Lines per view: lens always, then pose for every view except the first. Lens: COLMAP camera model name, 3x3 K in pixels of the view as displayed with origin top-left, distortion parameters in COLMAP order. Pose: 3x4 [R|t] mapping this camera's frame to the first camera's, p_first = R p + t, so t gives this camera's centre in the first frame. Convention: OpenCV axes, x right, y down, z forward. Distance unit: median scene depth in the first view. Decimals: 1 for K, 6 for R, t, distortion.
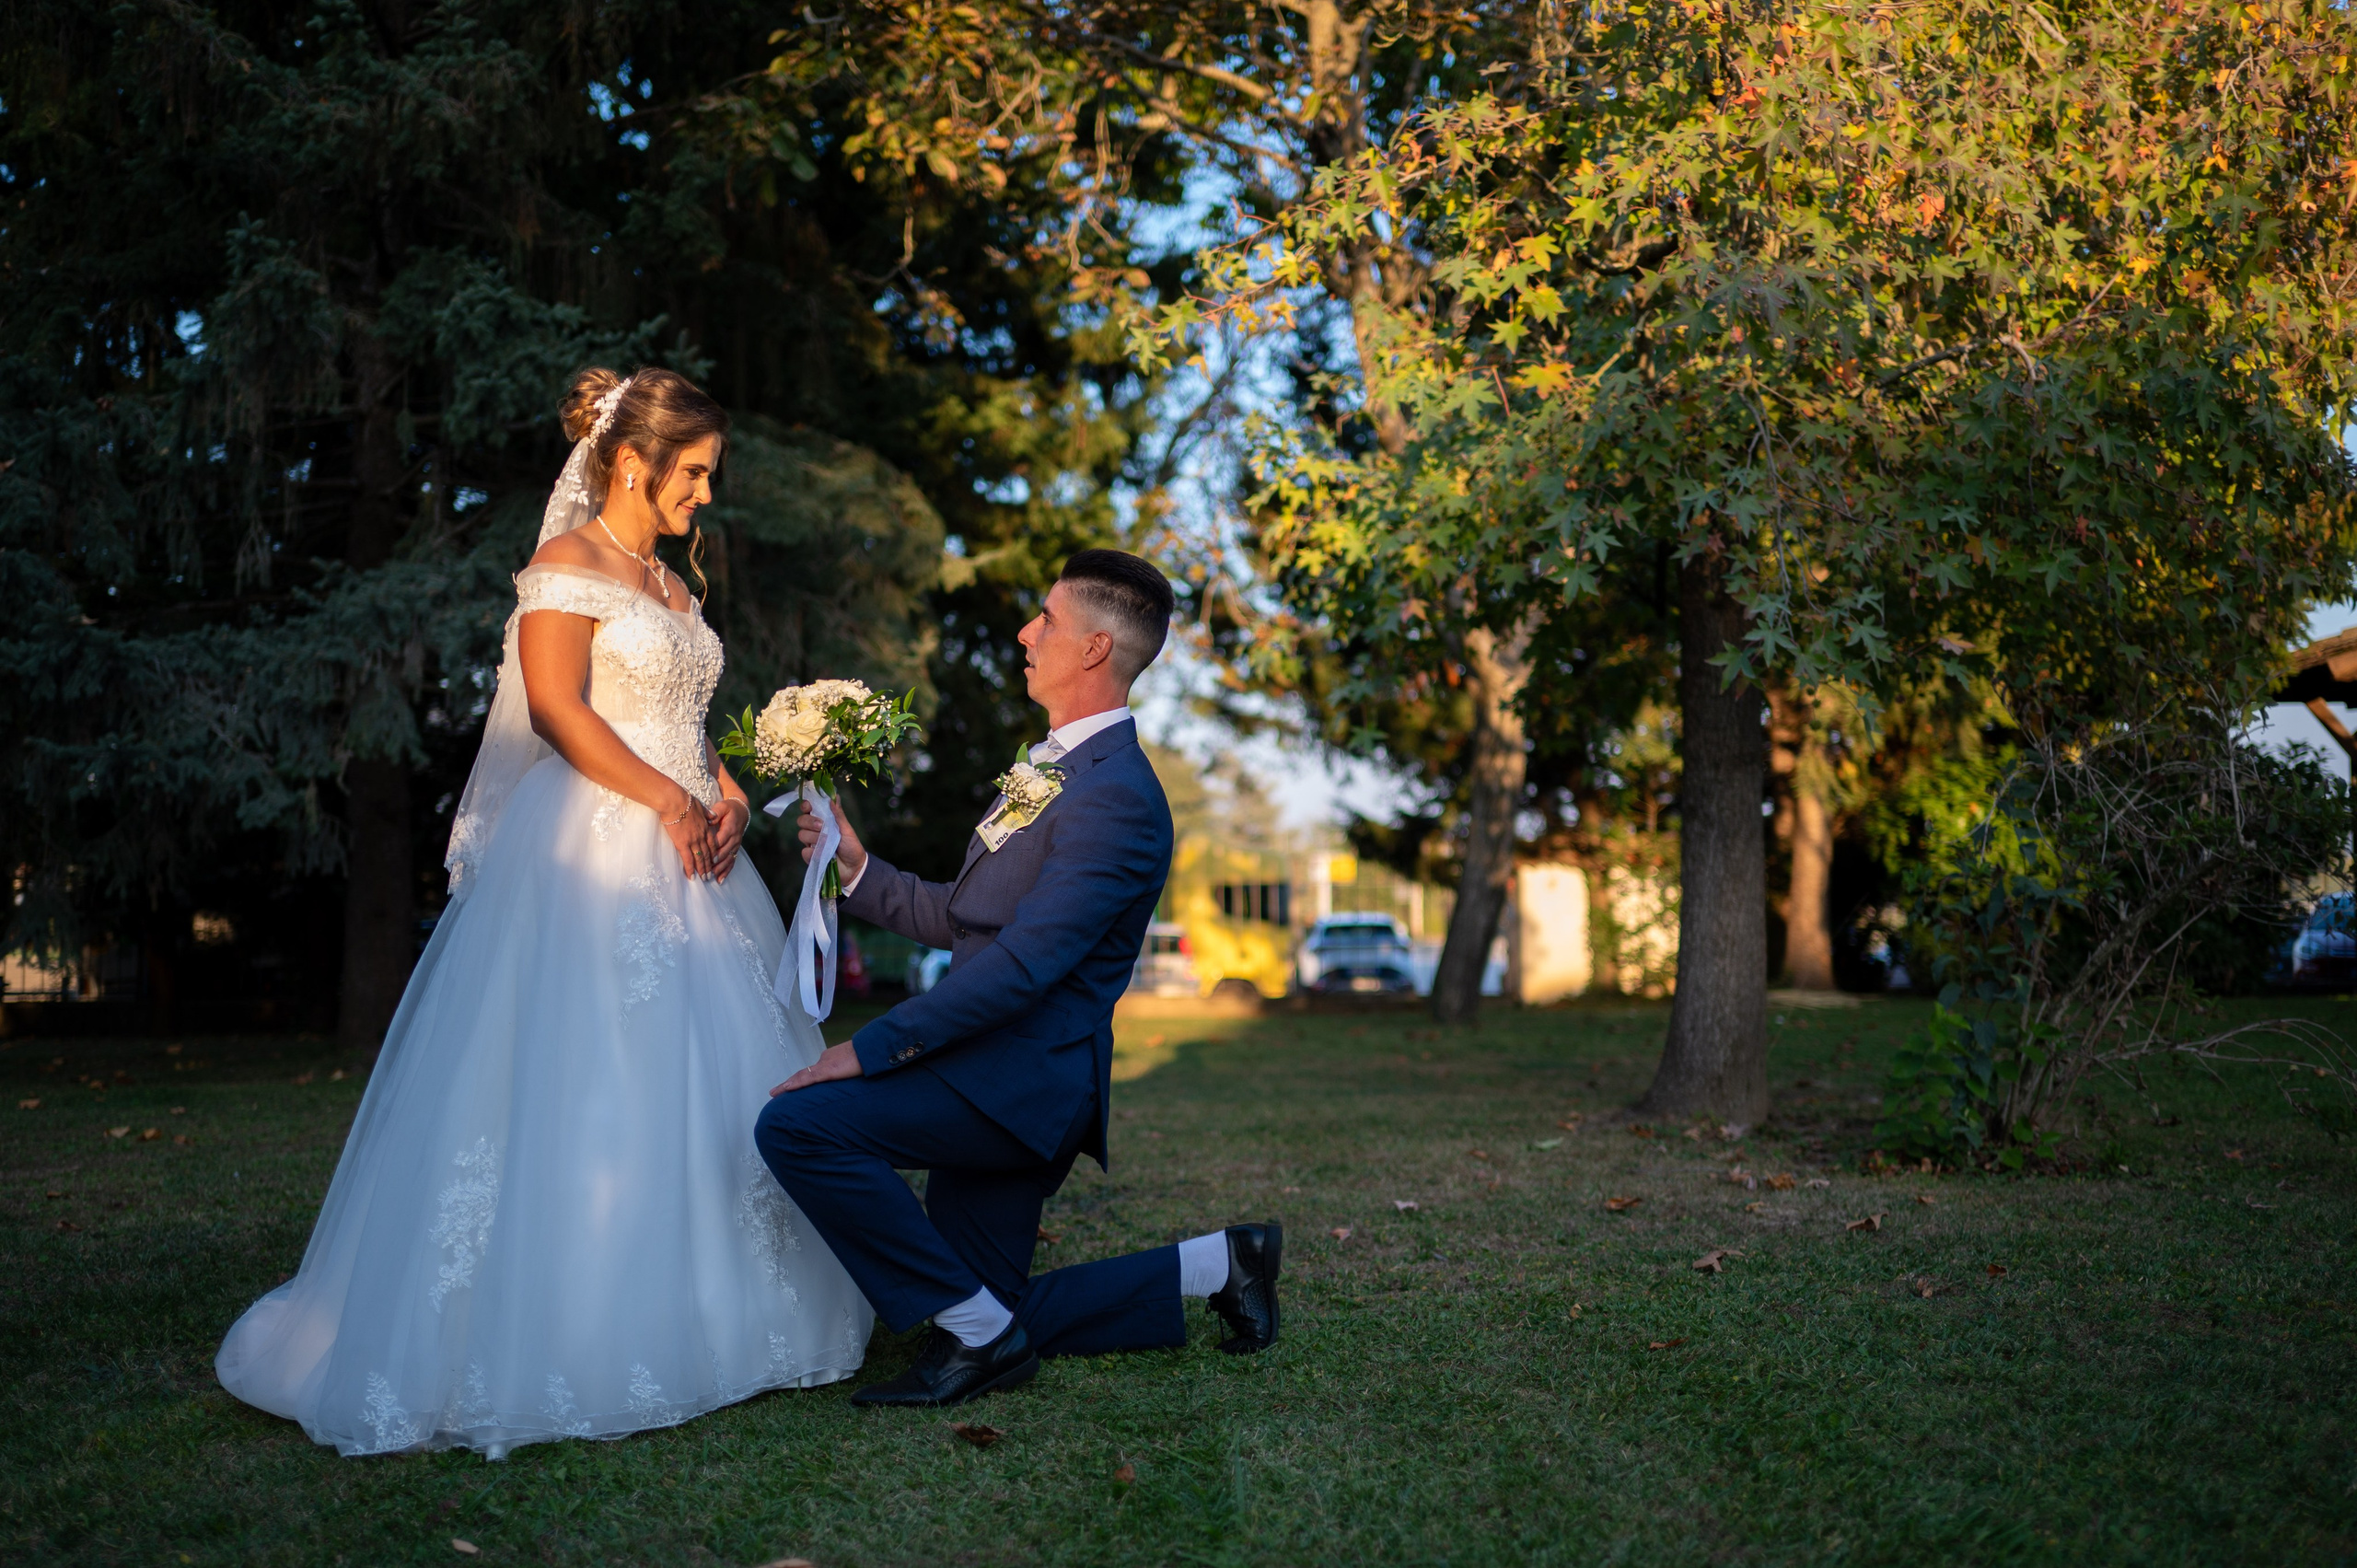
lens RADIAL K [[2361.4, 0, 1185.7], [0, 2361.4, 797.2], [0, 0, 1]] dist [0.000411, -0.005815]
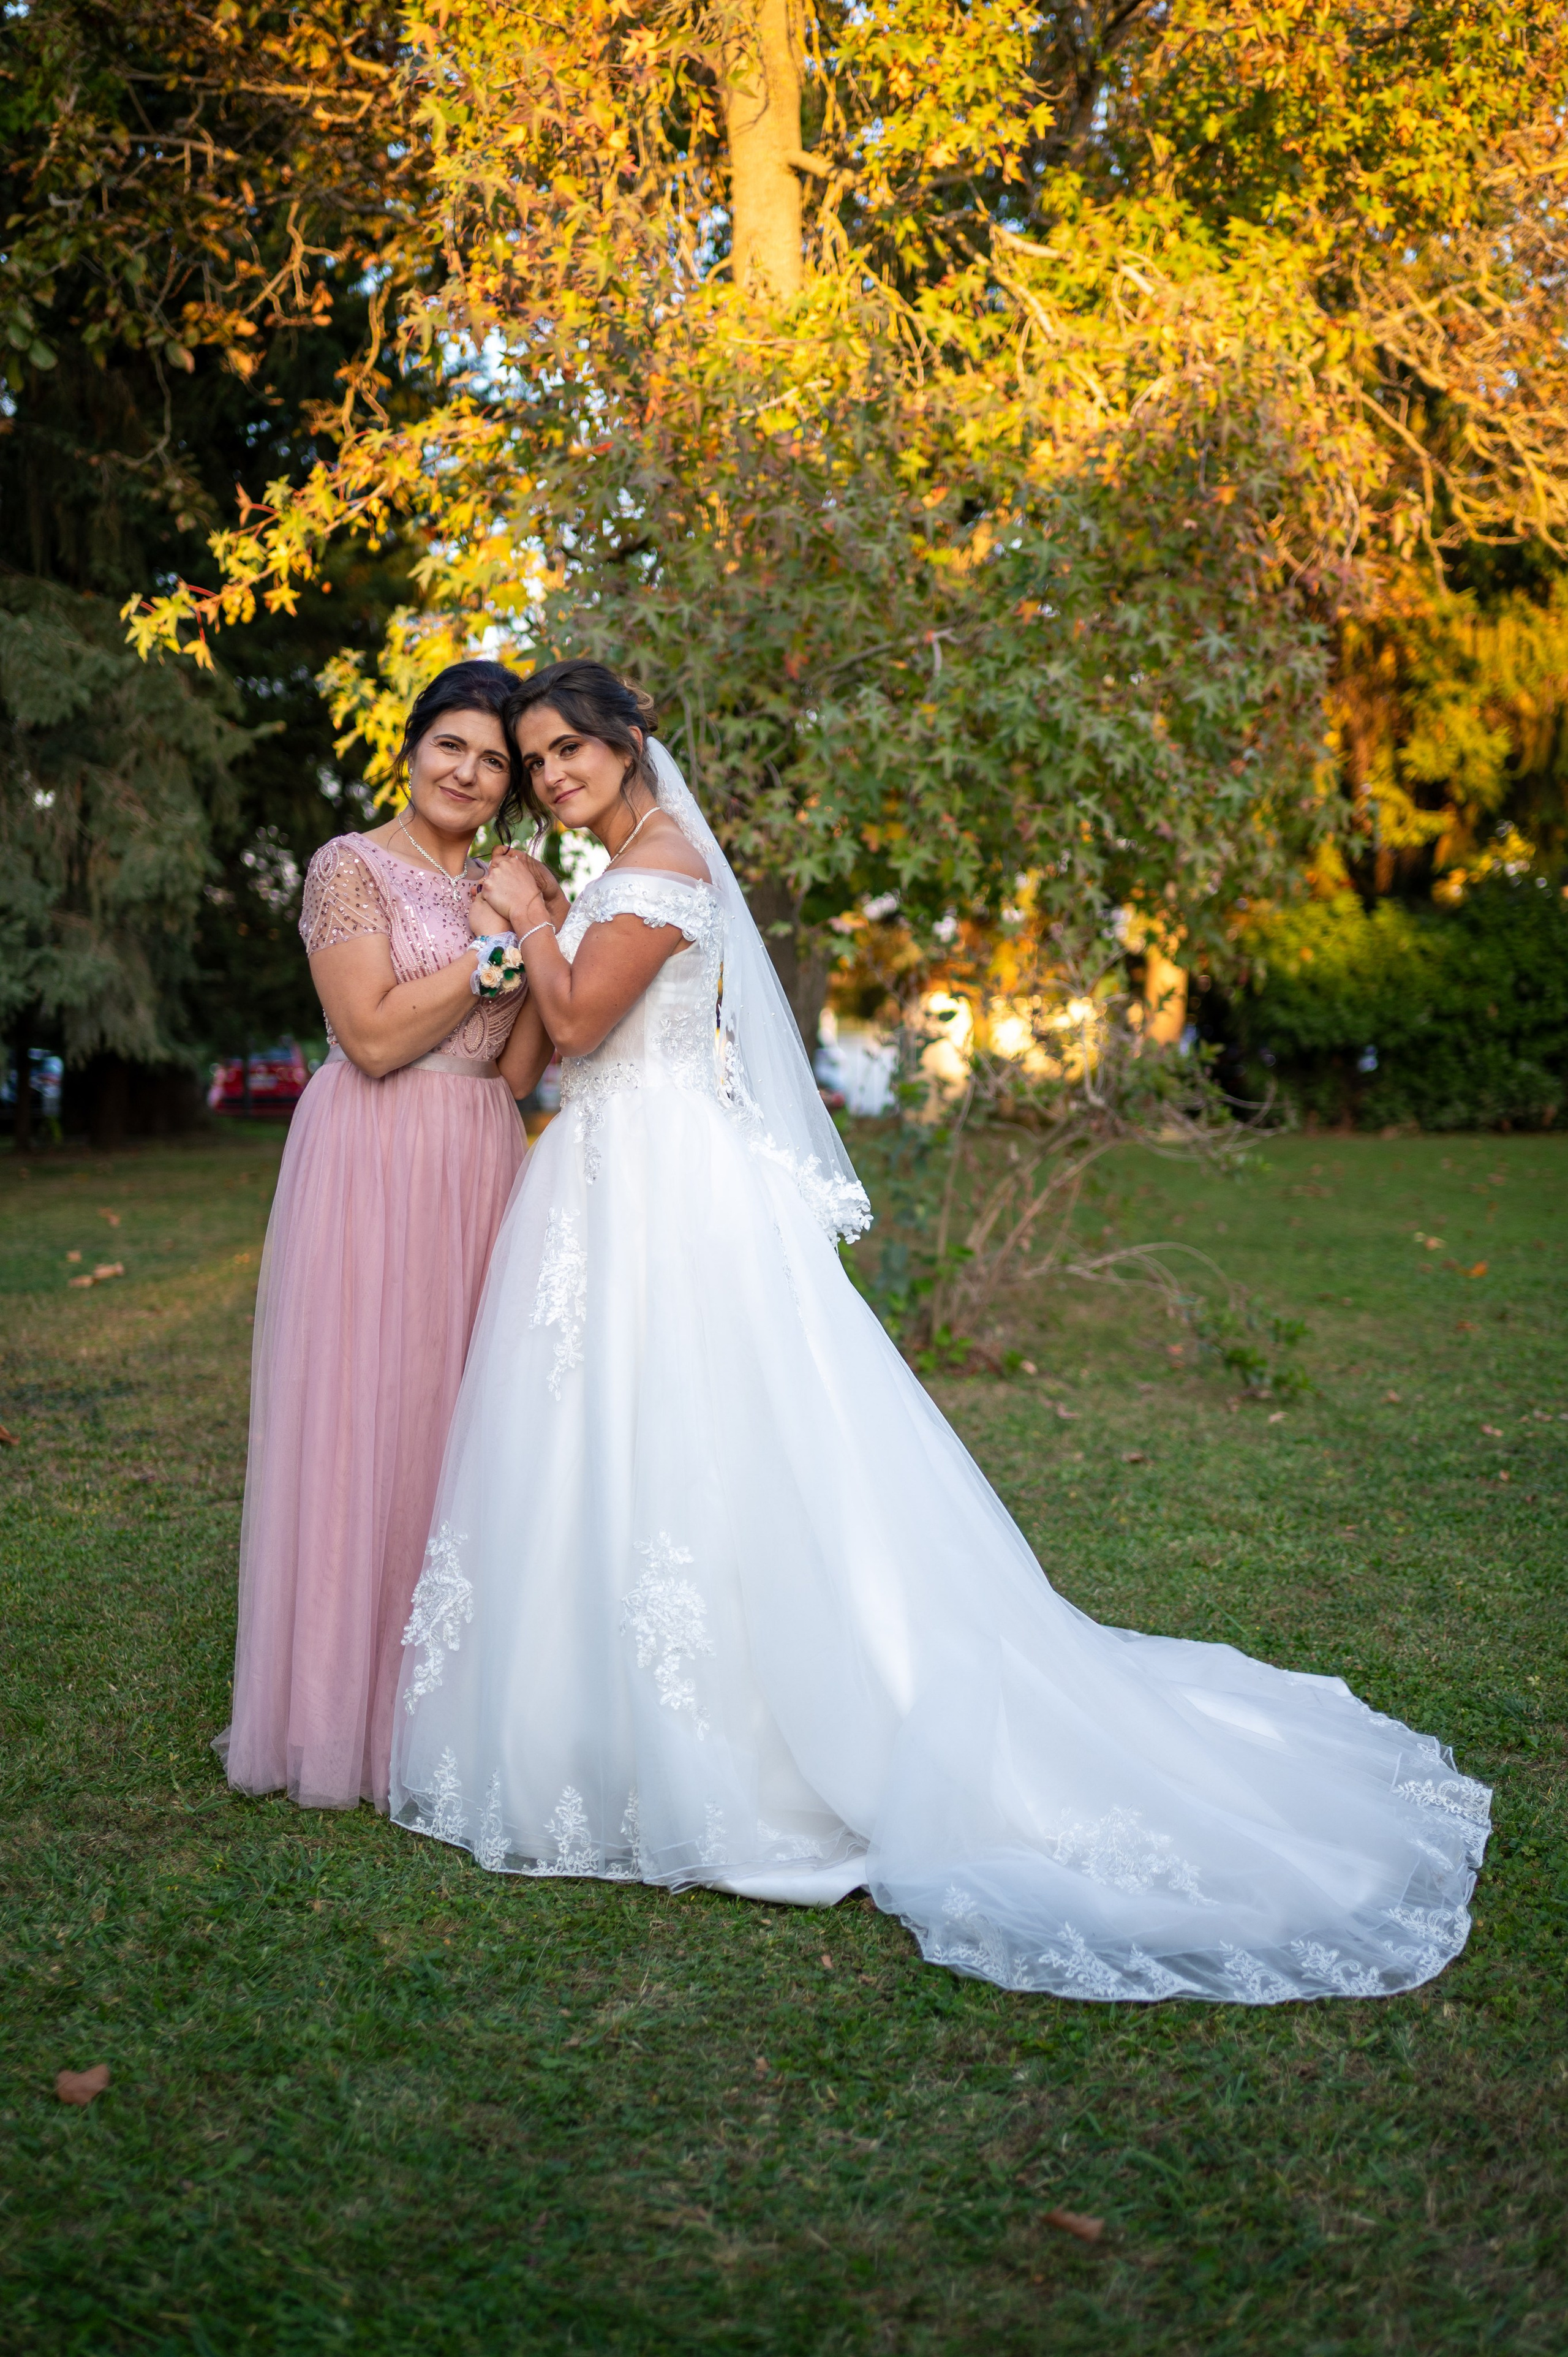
lens RADIAL K [[2348.3, 0, 784.0], [0, 2348.3, 1178.5], [0, 0, 1]] dist [-0.005193, -0.000439]
pose [[0.999517, 0.008108, 0.030010, 0.143446], [-0.011764, 0.992246, 0.123732, -0.044747], [-0.028774, -0.124025, 0.991862, -0.072317]]
